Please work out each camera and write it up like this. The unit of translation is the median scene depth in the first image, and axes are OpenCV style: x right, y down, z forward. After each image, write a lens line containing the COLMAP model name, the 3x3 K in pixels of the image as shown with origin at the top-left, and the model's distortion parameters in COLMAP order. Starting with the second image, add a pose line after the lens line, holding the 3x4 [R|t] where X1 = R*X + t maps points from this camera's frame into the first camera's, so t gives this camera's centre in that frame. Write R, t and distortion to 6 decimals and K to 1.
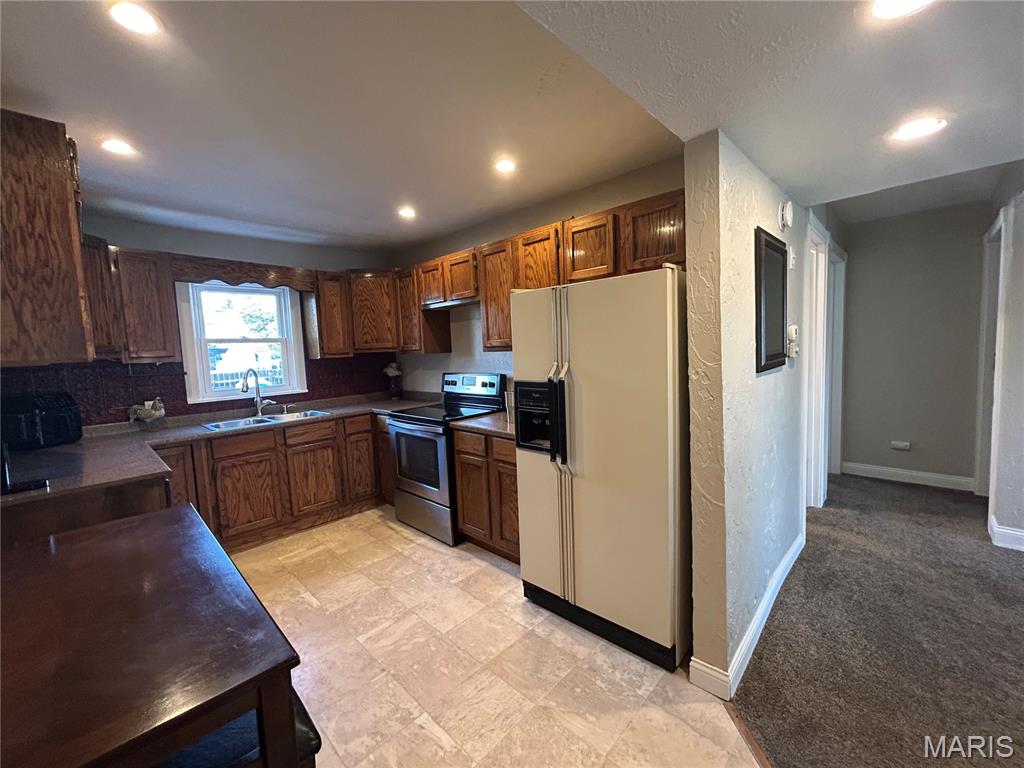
lens RADIAL K [[410.5, 0, 508.8], [0, 410.5, 383.2], [0, 0, 1]] dist [-0.001426, 0.000033]
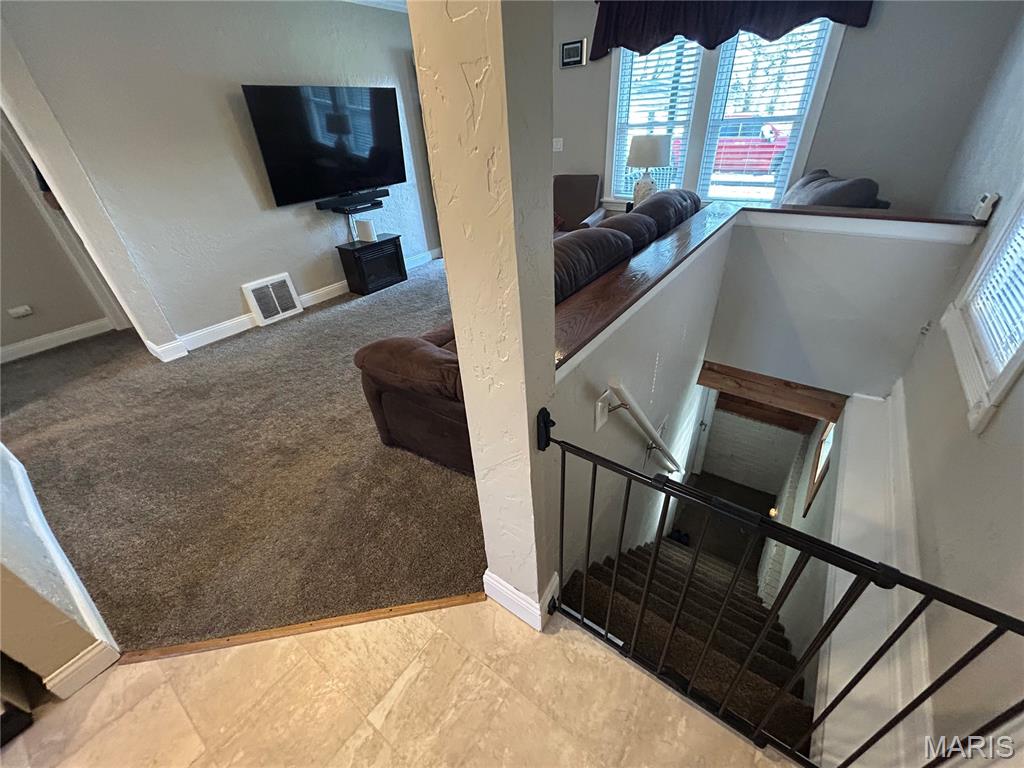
lens RADIAL K [[411.8, 0, 510.7], [0, 411.8, 383.2], [0, 0, 1]] dist [-0.000995, 0.000296]
pose [[-0.141018, -0.490972, 0.859686, -0.020881], [0.144014, 0.848954, 0.508466, -0.017793], [-0.979476, 0.195510, -0.049010, 0.067172]]
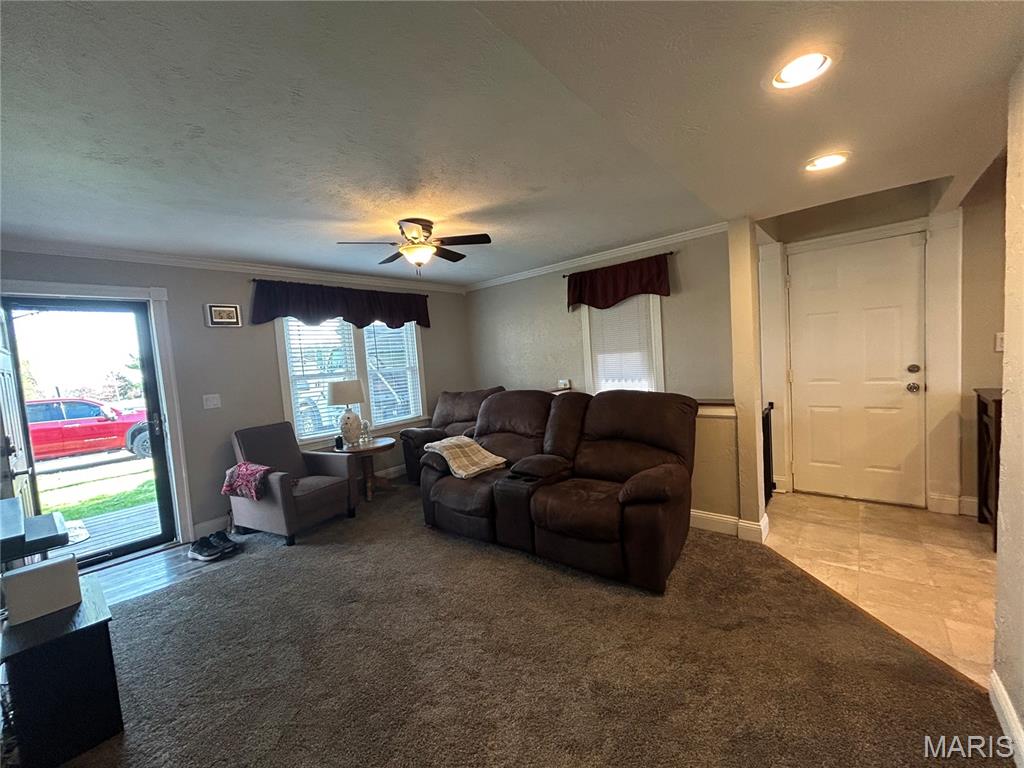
lens RADIAL K [[410.5, 0, 508.8], [0, 410.5, 383.2], [0, 0, 1]] dist [-0.001426, 0.000033]
pose [[-0.990643, 0.120121, -0.064783, 0.855883], [0.109596, 0.983062, 0.146891, -0.101697], [0.081330, 0.138417, -0.987029, 0.920748]]
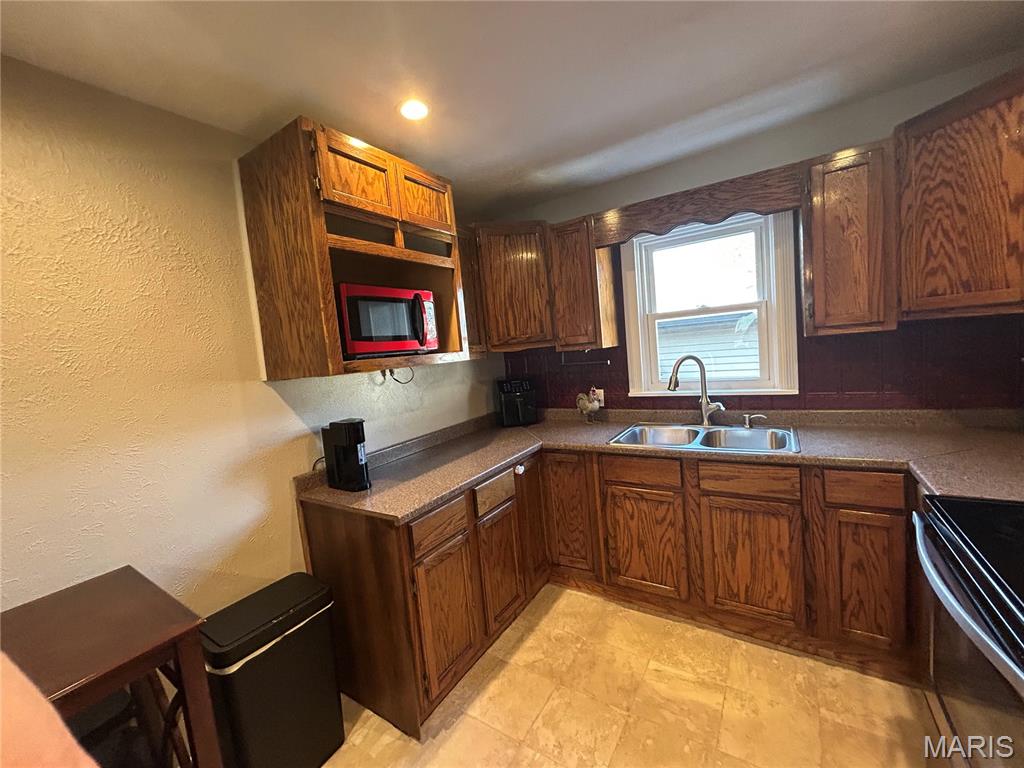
lens RADIAL K [[411.8, 0, 510.7], [0, 411.8, 383.2], [0, 0, 1]] dist [-0.000995, 0.000296]
pose [[0.197261, 0.113579, -0.973749, -0.027859], [0.006885, 0.993081, 0.117229, -0.079915], [0.980327, -0.029829, 0.195115, 0.648084]]
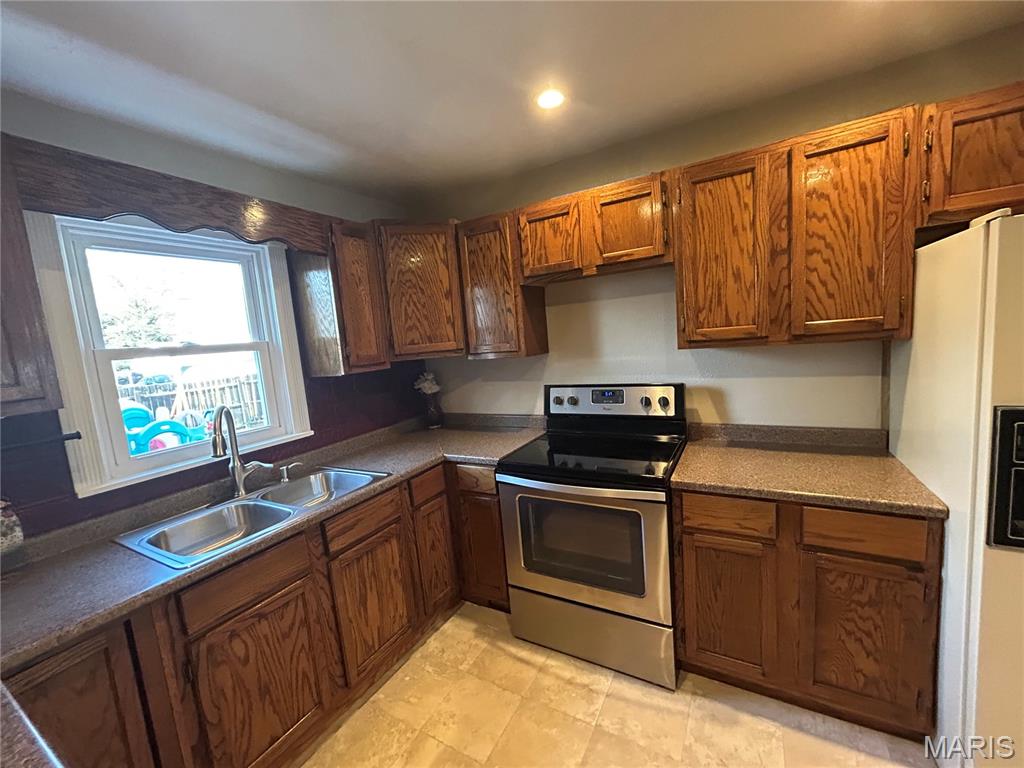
lens RADIAL K [[411.8, 0, 510.7], [0, 411.8, 383.2], [0, 0, 1]] dist [-0.000995, 0.000296]
pose [[0.968586, -0.068442, 0.239076, -0.456074], [0.064864, 0.997633, 0.022812, -0.058041], [-0.240072, -0.006588, 0.970733, 0.485928]]
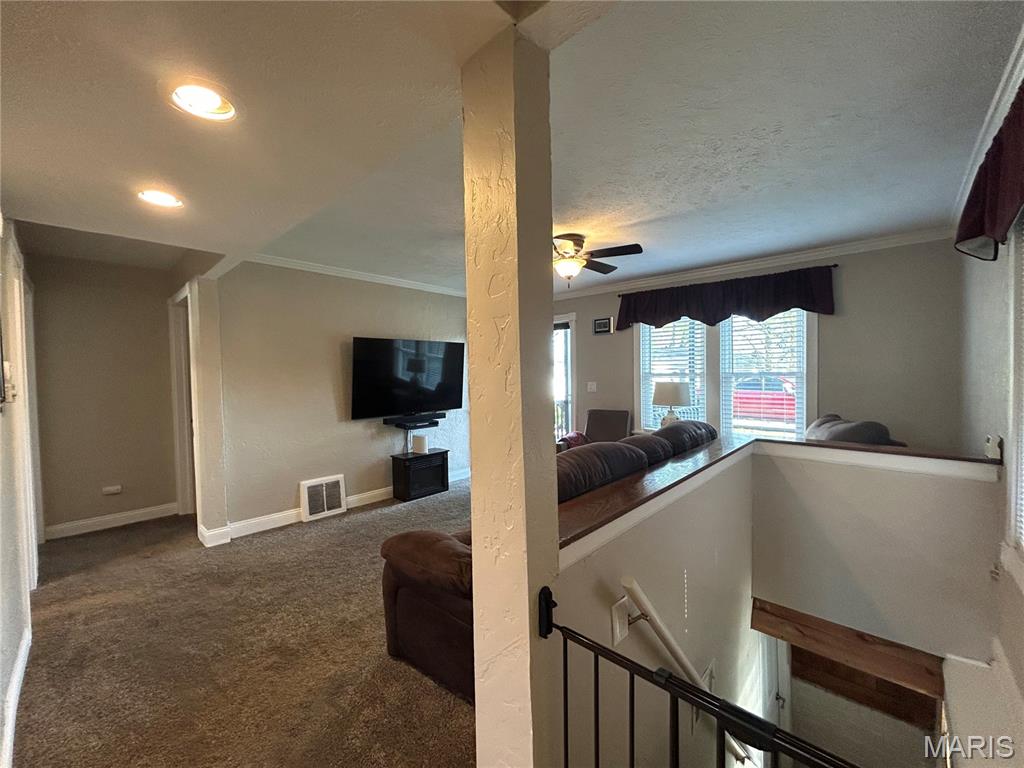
lens RADIAL K [[411.8, 0, 510.7], [0, 411.8, 383.2], [0, 0, 1]] dist [-0.000995, 0.000296]
pose [[-0.025606, 0.015921, 0.999545, -0.088814], [0.100821, 0.994816, -0.013263, 0.004968], [-0.994575, 0.100436, -0.027078, 0.051022]]
